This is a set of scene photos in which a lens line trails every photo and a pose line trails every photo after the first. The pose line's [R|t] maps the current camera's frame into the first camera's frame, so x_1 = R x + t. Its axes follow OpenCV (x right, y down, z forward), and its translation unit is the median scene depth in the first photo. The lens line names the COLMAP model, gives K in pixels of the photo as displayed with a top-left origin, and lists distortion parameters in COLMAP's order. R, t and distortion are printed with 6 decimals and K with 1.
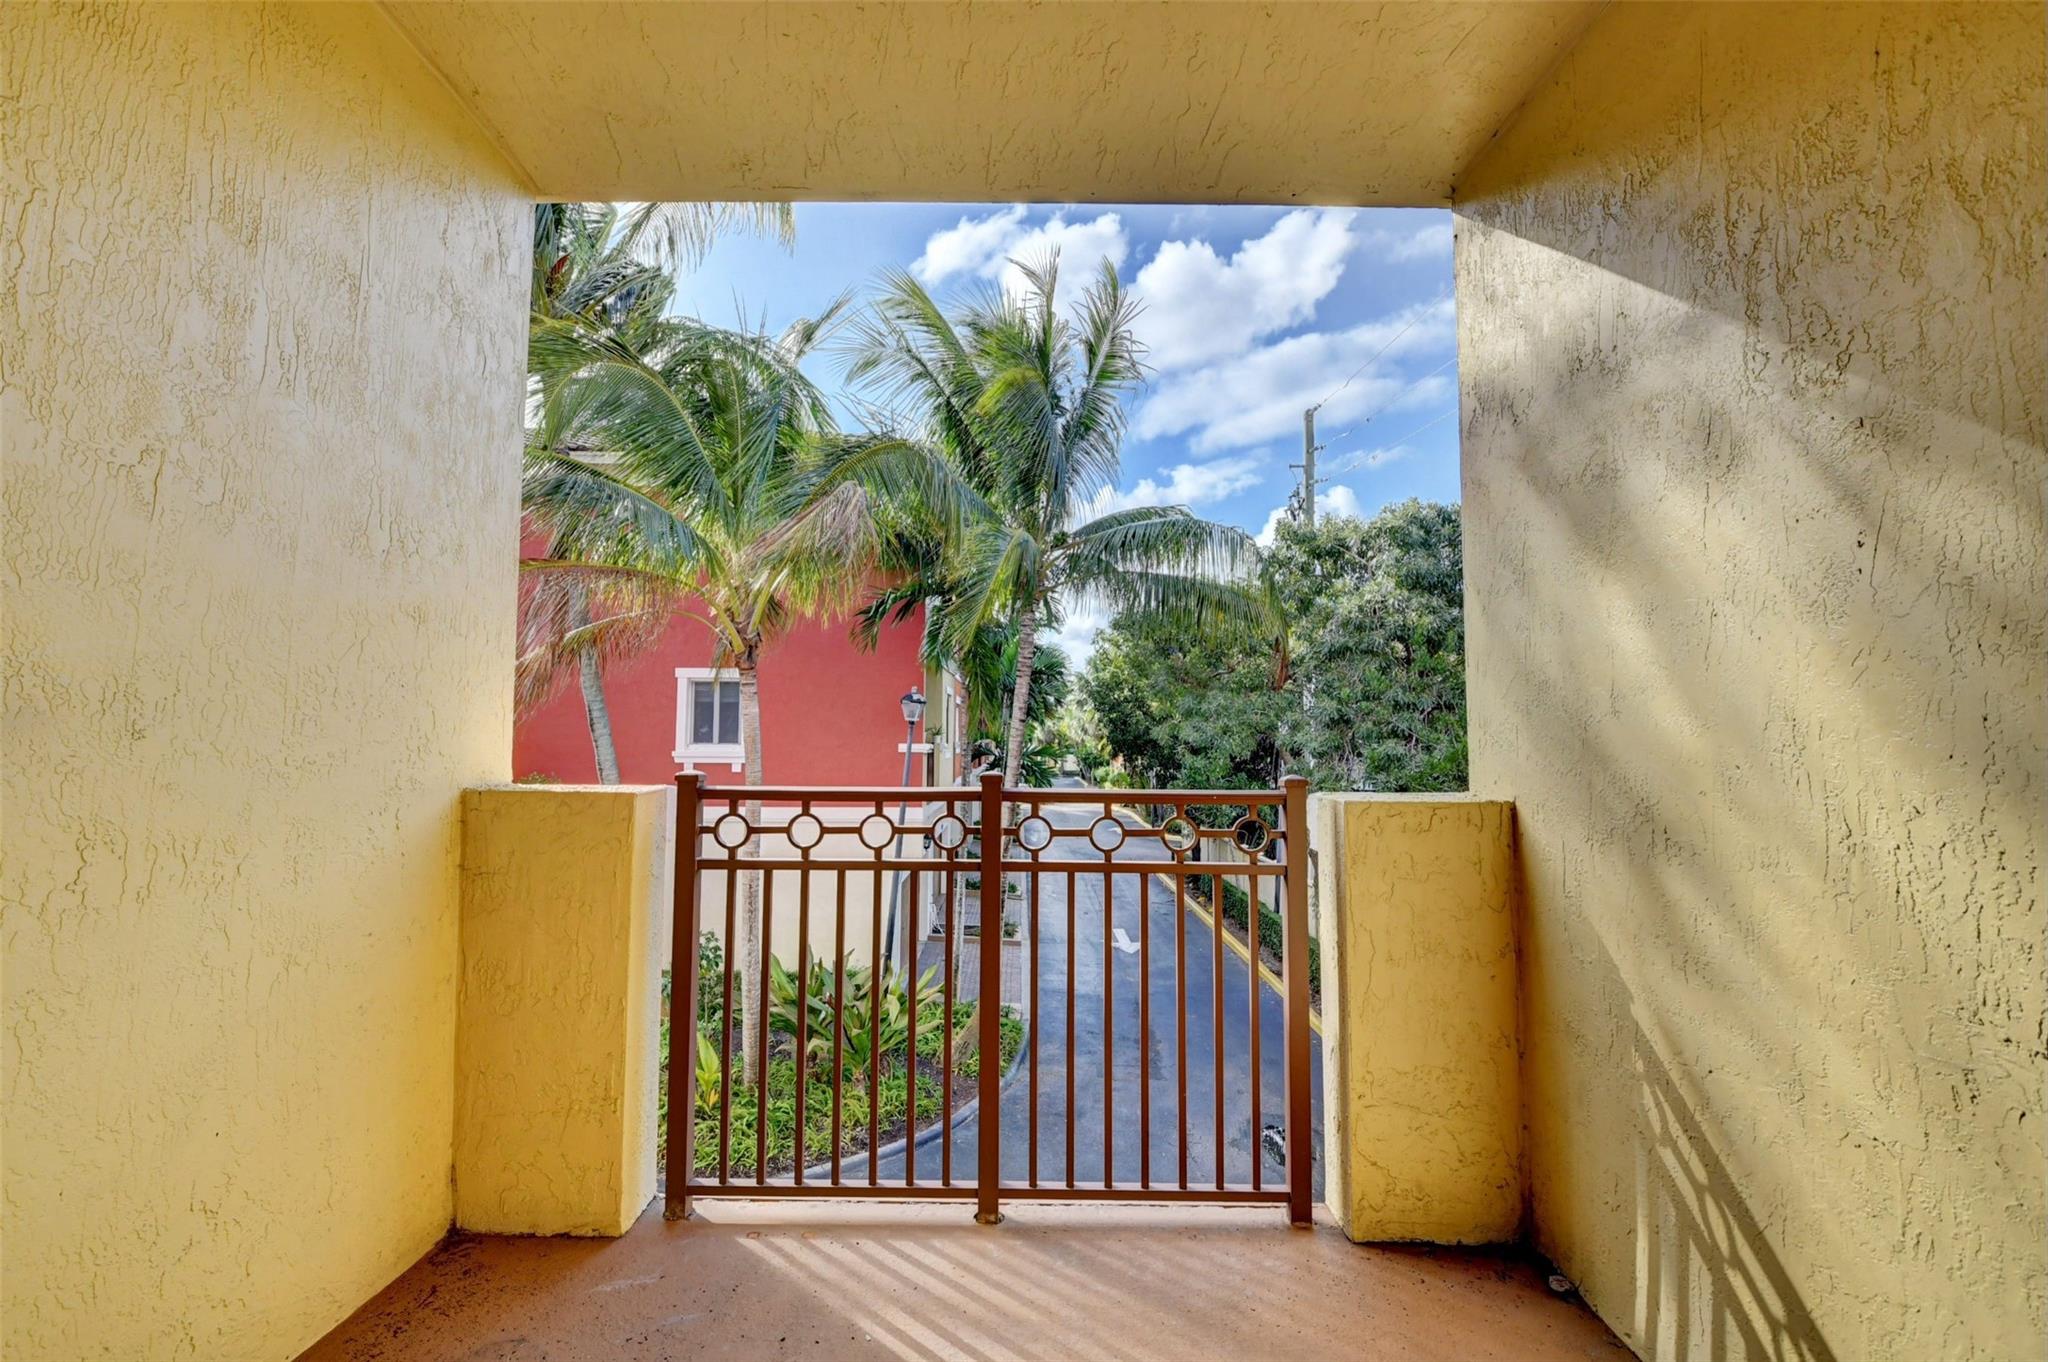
lens RADIAL K [[898.7, 0, 1024.0], [0, 898.7, 681.0], [0, 0, 1]] dist [0.010310, -0.027698]
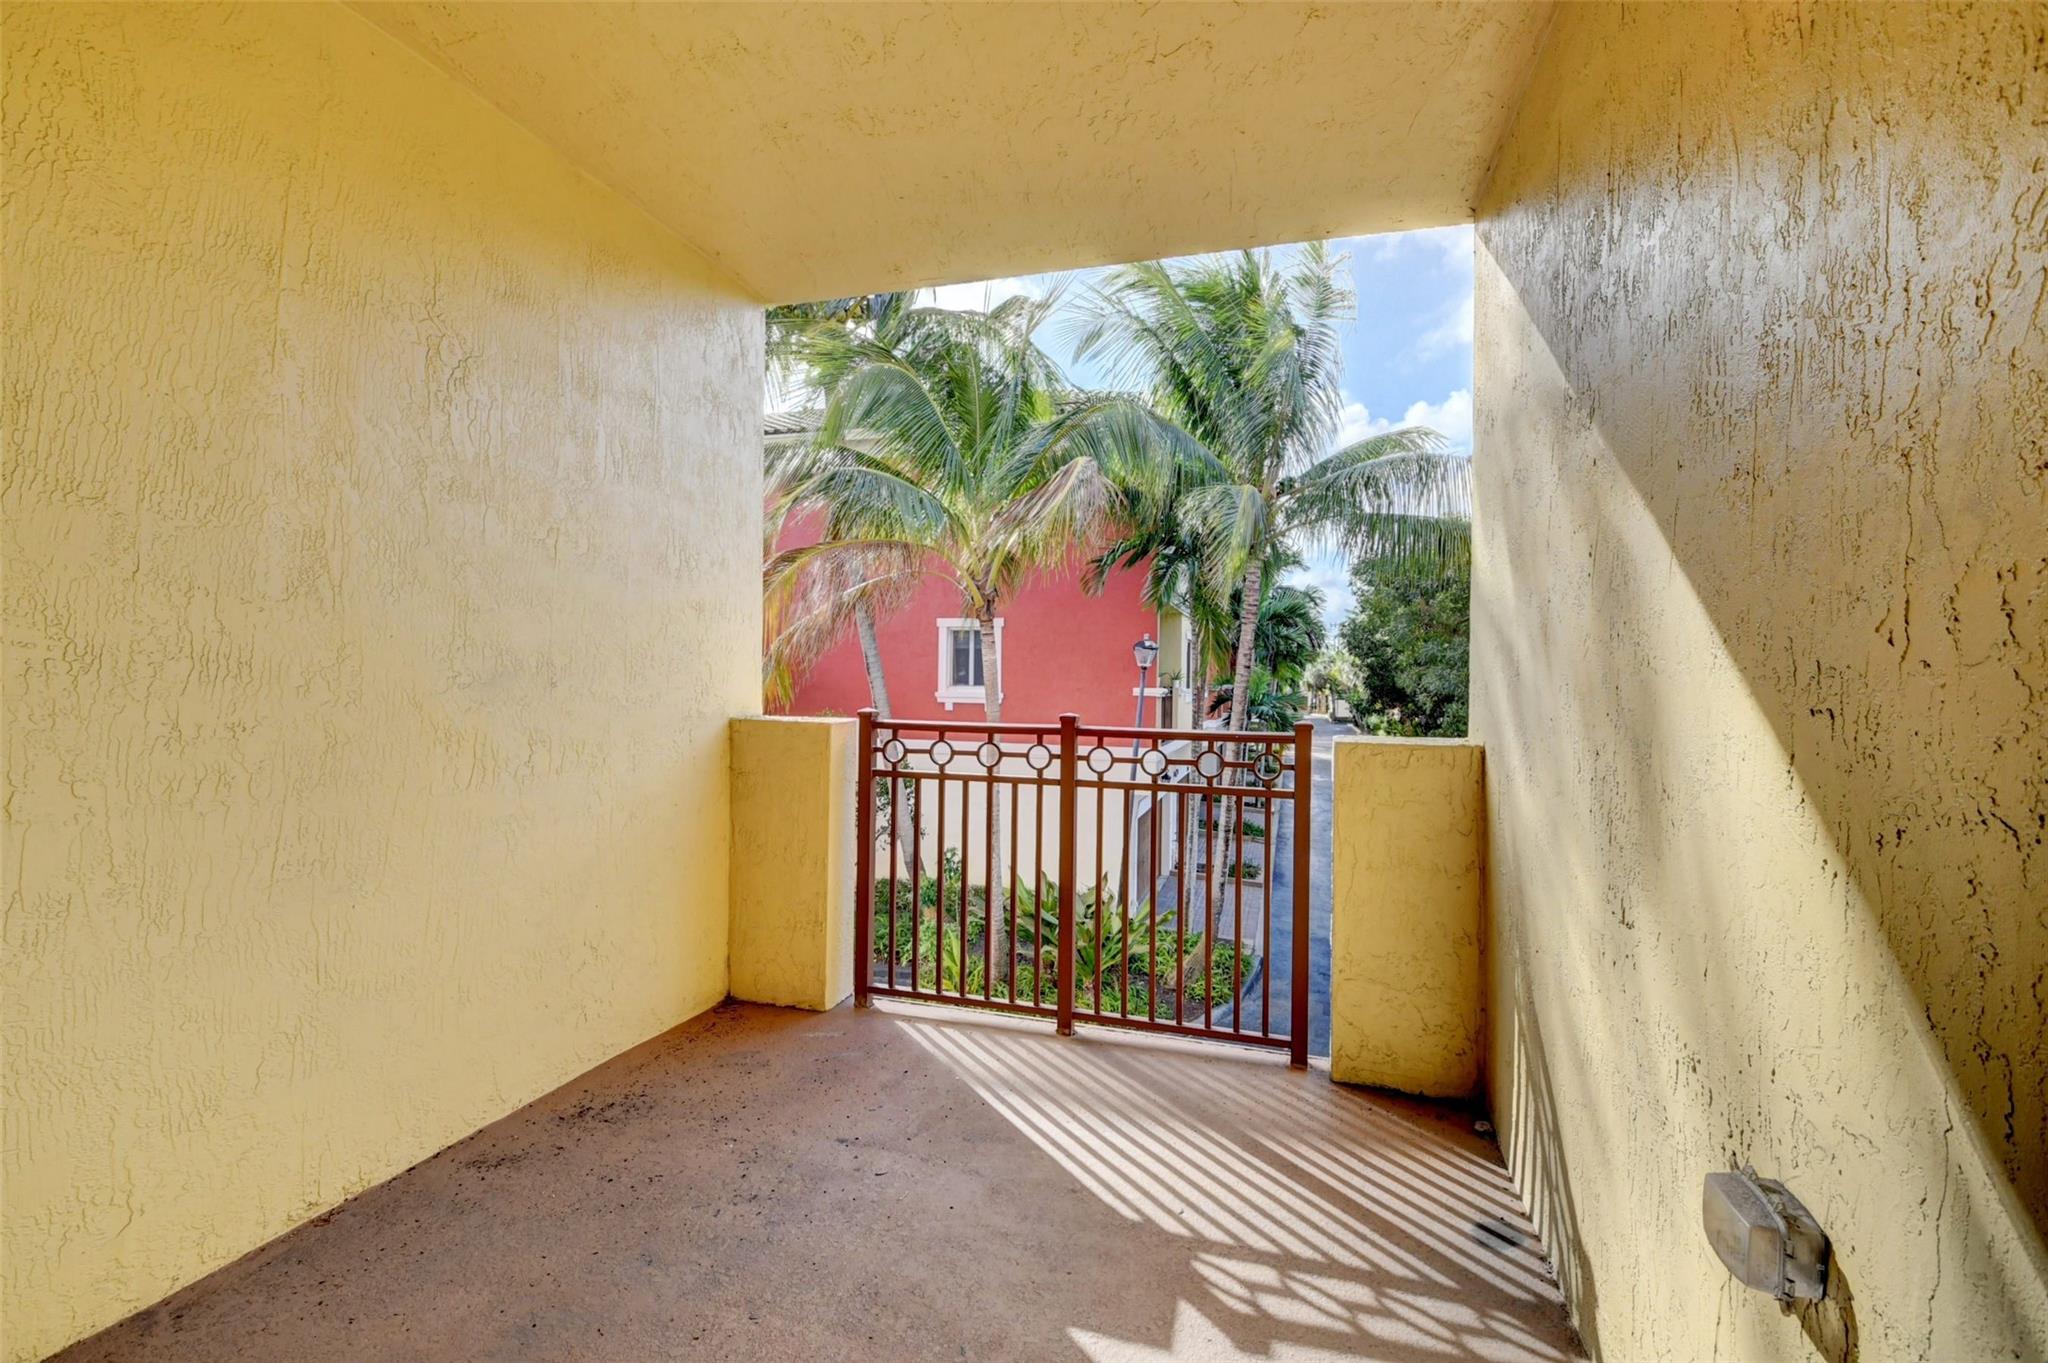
lens RADIAL K [[898.7, 0, 1024.0], [0, 898.7, 681.5], [0, 0, 1]] dist [0.010310, -0.027698]
pose [[0.957068, 0.008298, -0.289746, 0.301501], [0.010226, 0.998001, 0.062361, -0.033200], [0.289684, -0.062647, 0.955070, -0.319330]]
